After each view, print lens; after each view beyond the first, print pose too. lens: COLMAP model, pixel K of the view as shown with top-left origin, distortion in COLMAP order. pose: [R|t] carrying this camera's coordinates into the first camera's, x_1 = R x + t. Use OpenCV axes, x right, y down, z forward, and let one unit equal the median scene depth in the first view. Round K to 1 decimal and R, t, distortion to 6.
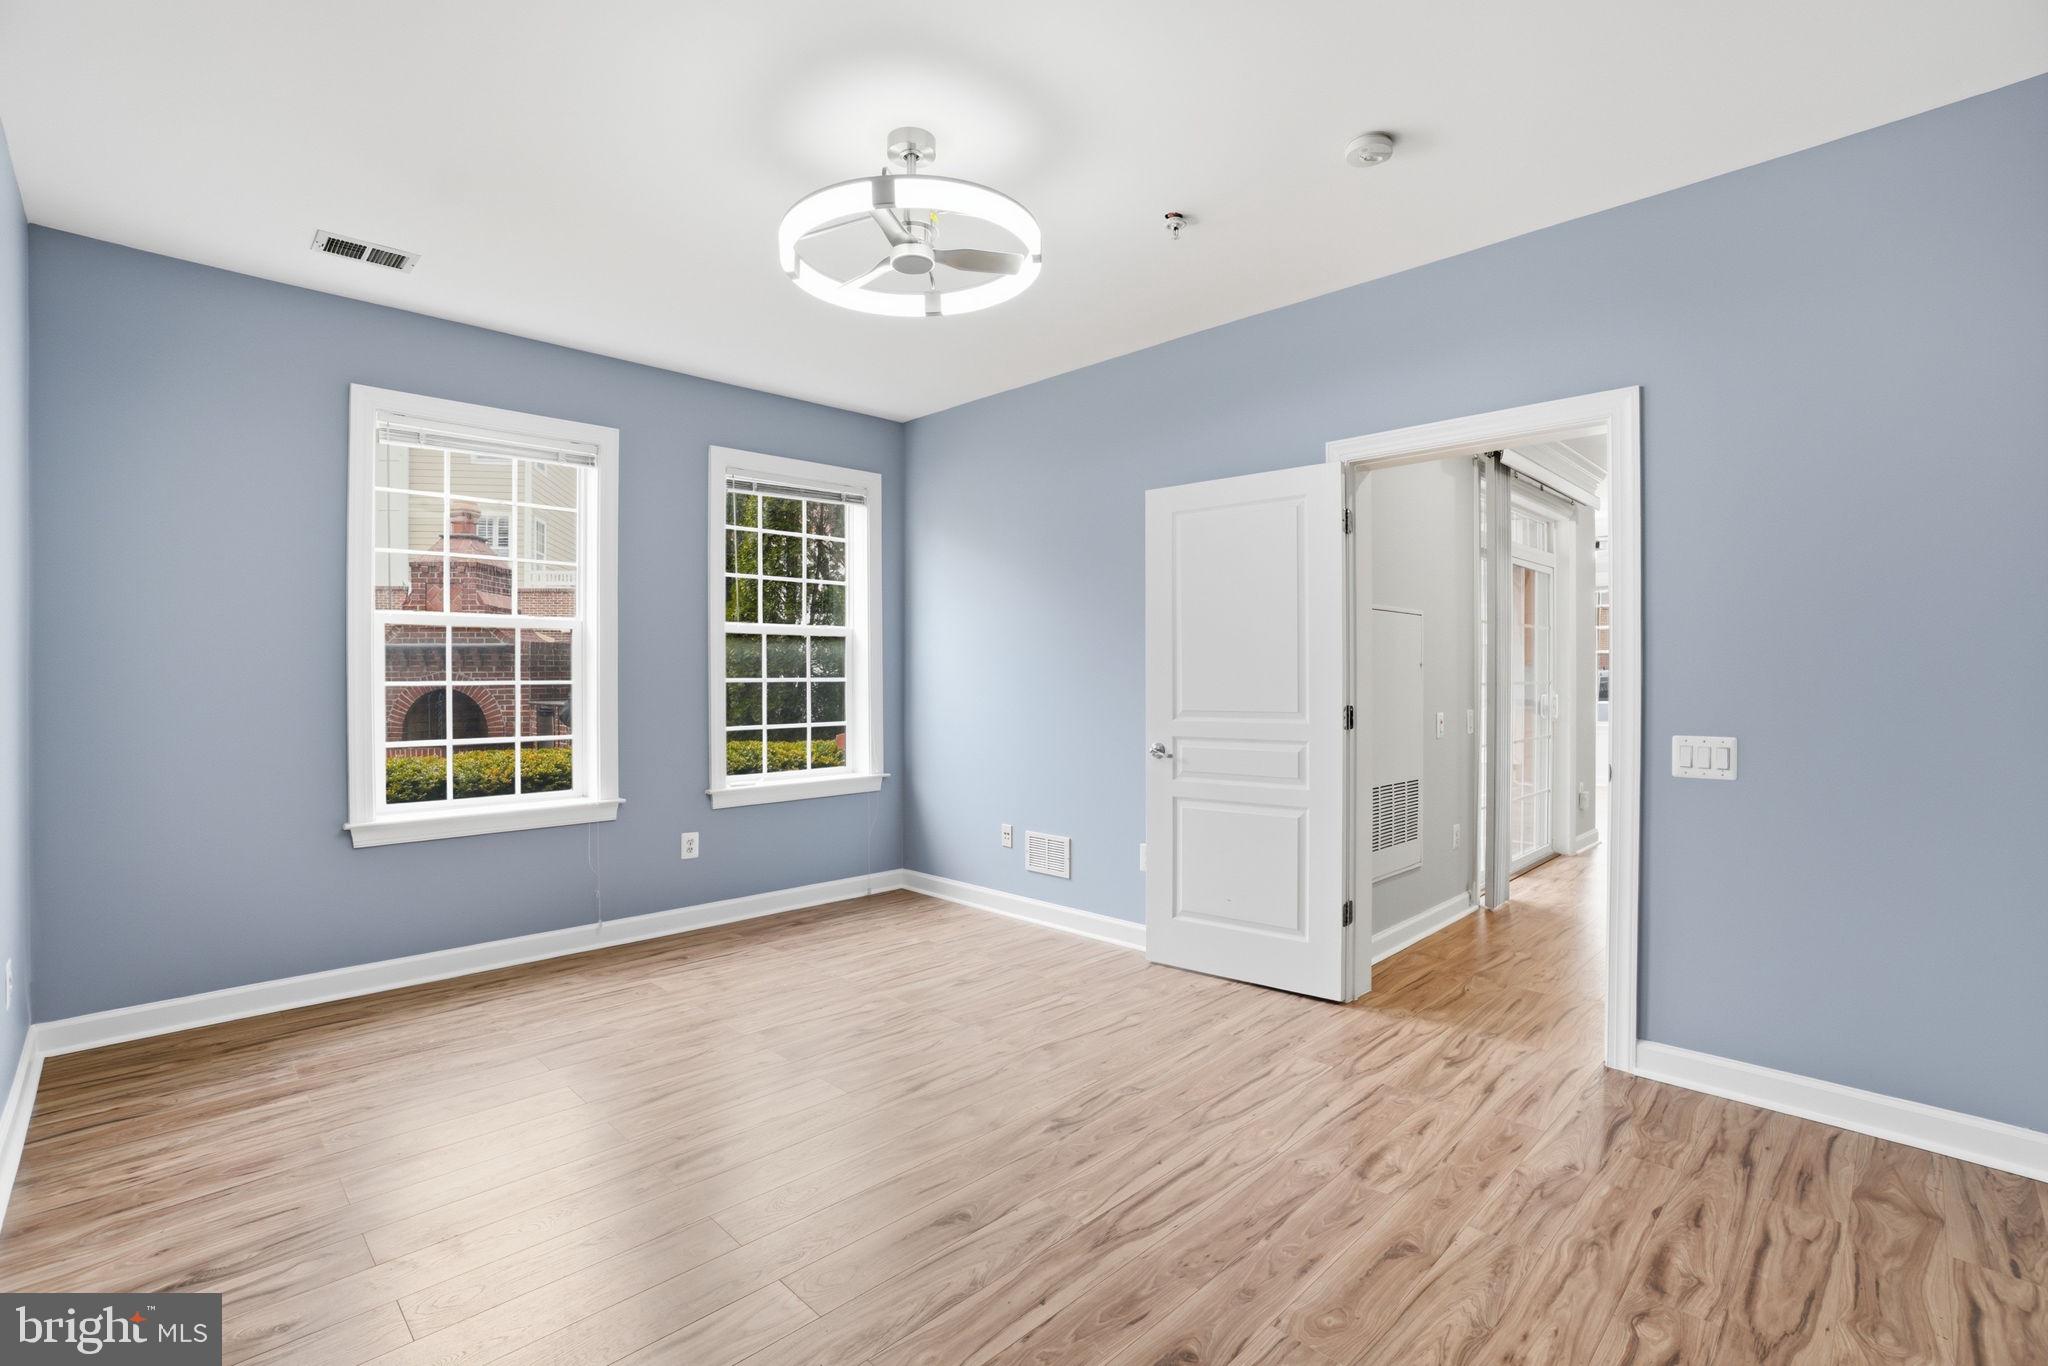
lens RADIAL K [[919.2, 0, 1020.8], [0, 919.2, 686.1], [0, 0, 1]] dist [-0.070355, 0.025648]
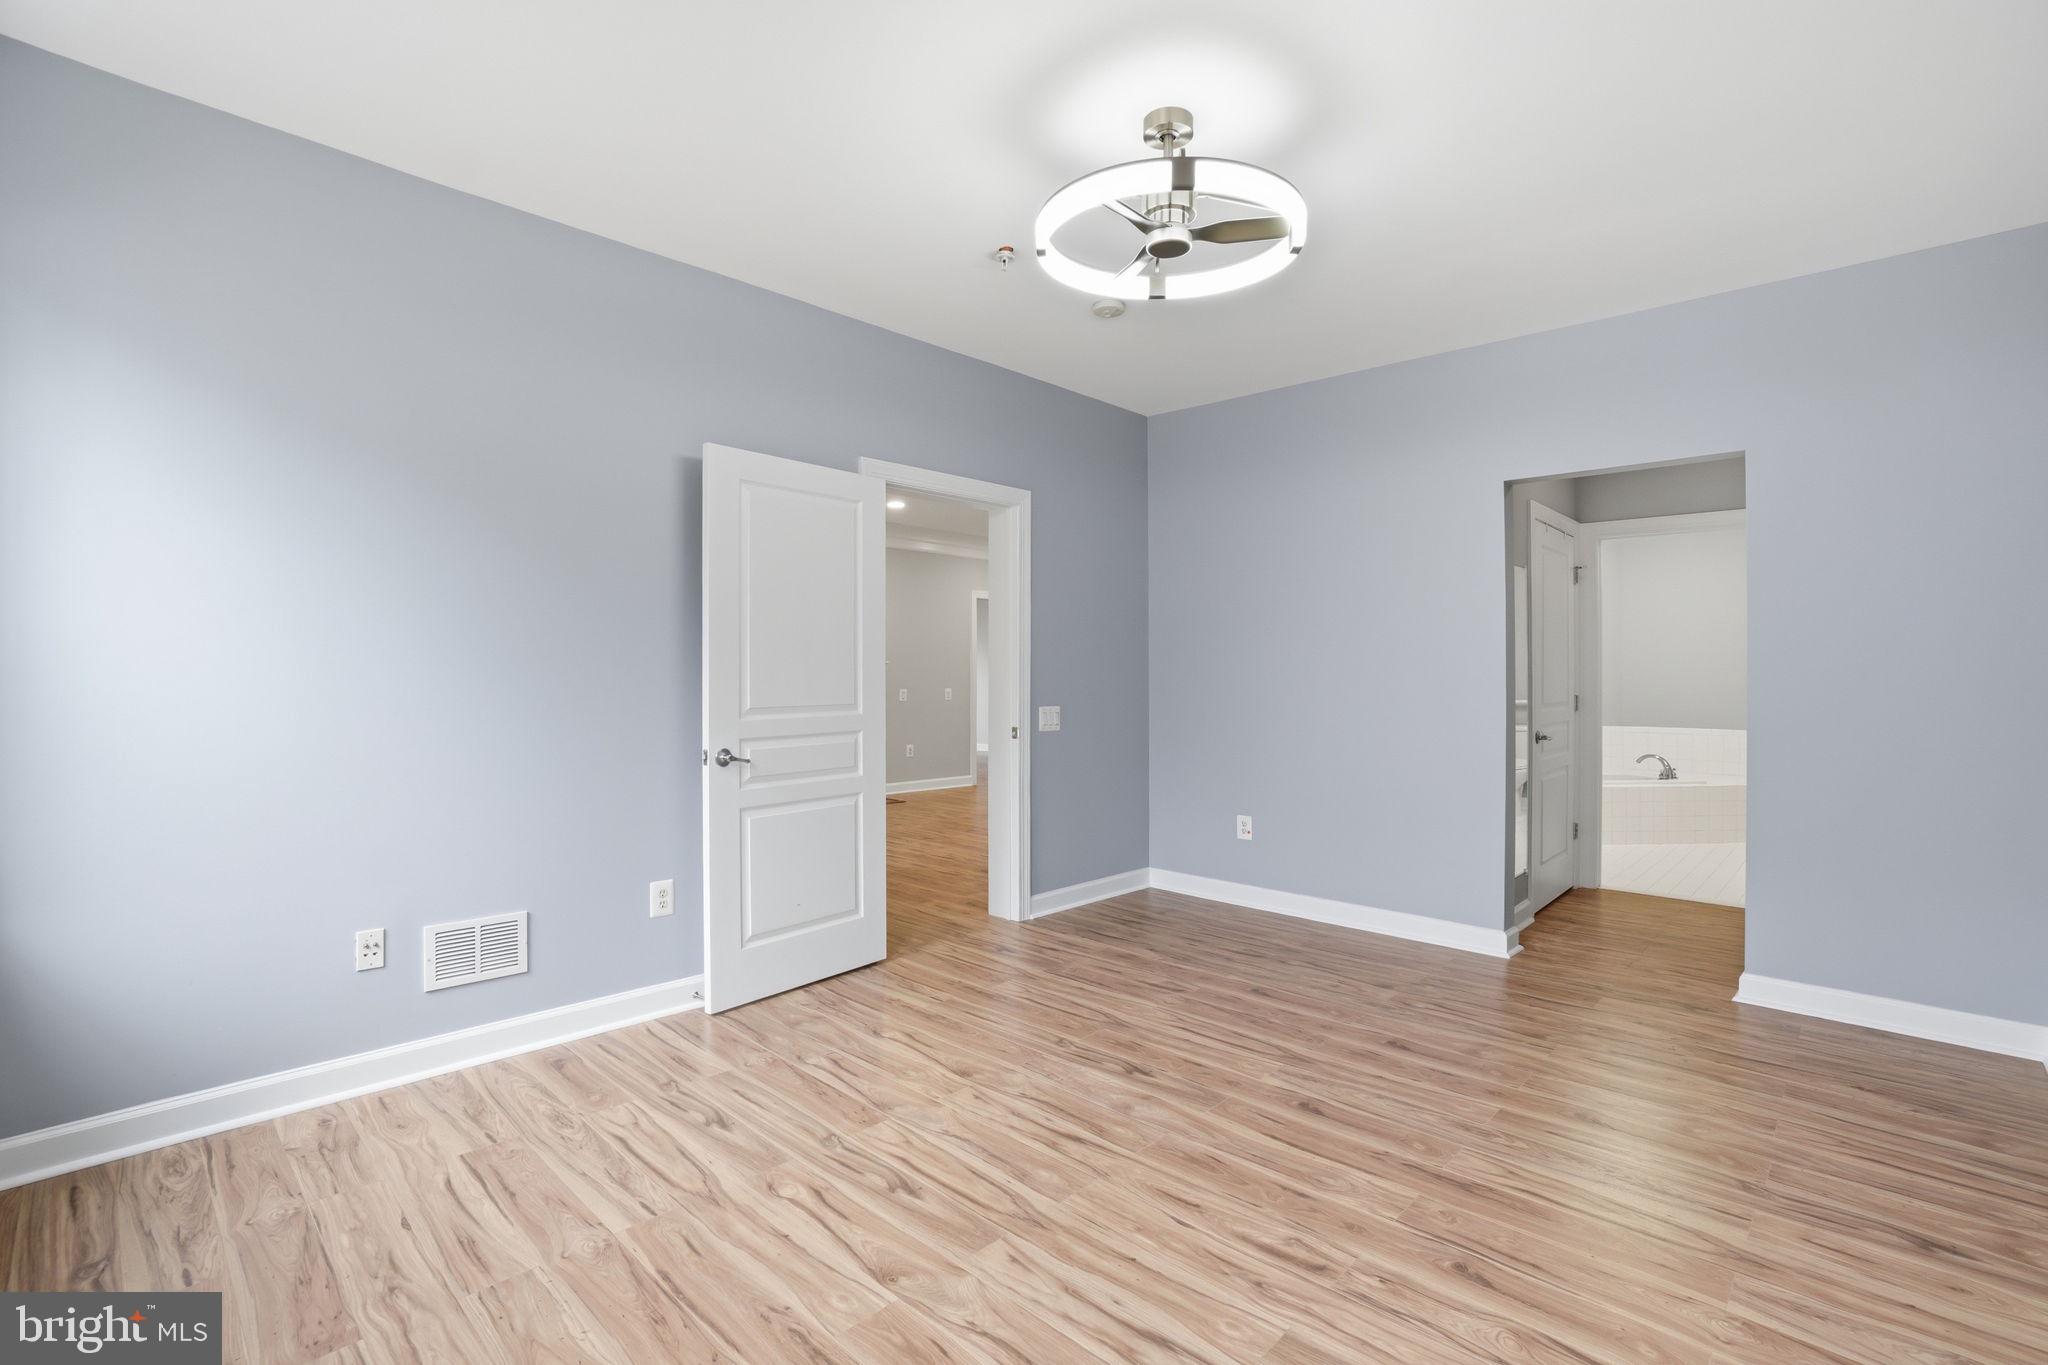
lens RADIAL K [[919.2, 0, 1020.8], [0, 919.2, 685.6], [0, 0, 1]] dist [-0.070355, 0.025648]
pose [[-0.013038, -0.014583, 0.999809, -0.759407], [0.002104, 0.999891, 0.014612, -0.008143], [-0.999913, 0.002294, -0.013006, 0.818975]]
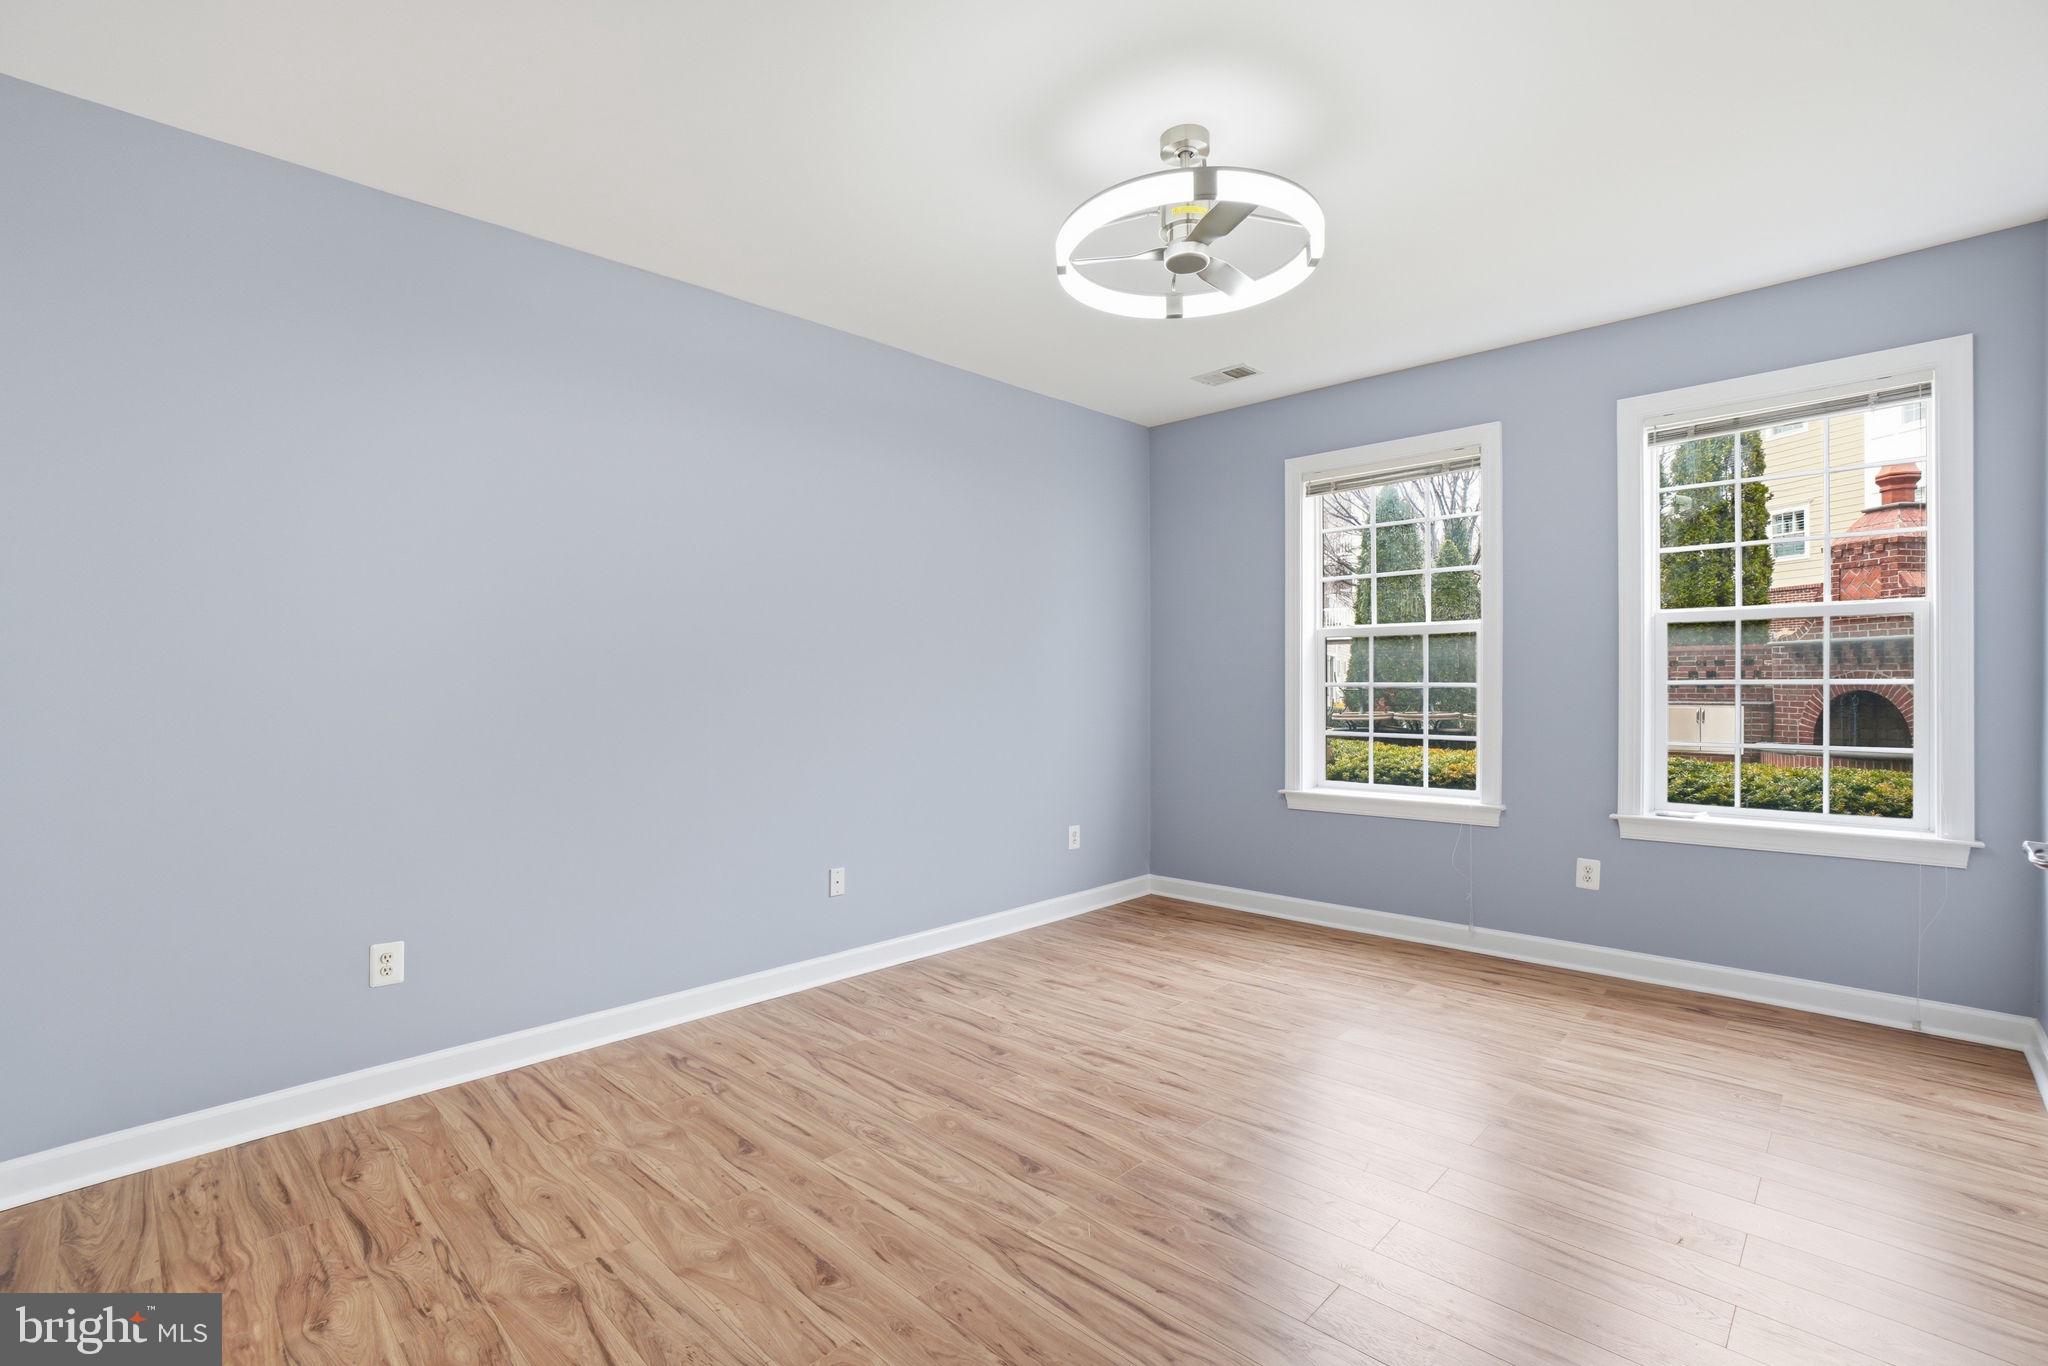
lens RADIAL K [[939.8, 0, 1026.7], [0, 939.8, 682.6], [0, 0, 1]] dist [-0.054757, 0.025224]
pose [[0.021089, 0.004515, -0.999767, 0.630799], [-0.002320, 0.999987, 0.004467, -0.011763], [0.999775, 0.002225, 0.021099, 0.560728]]
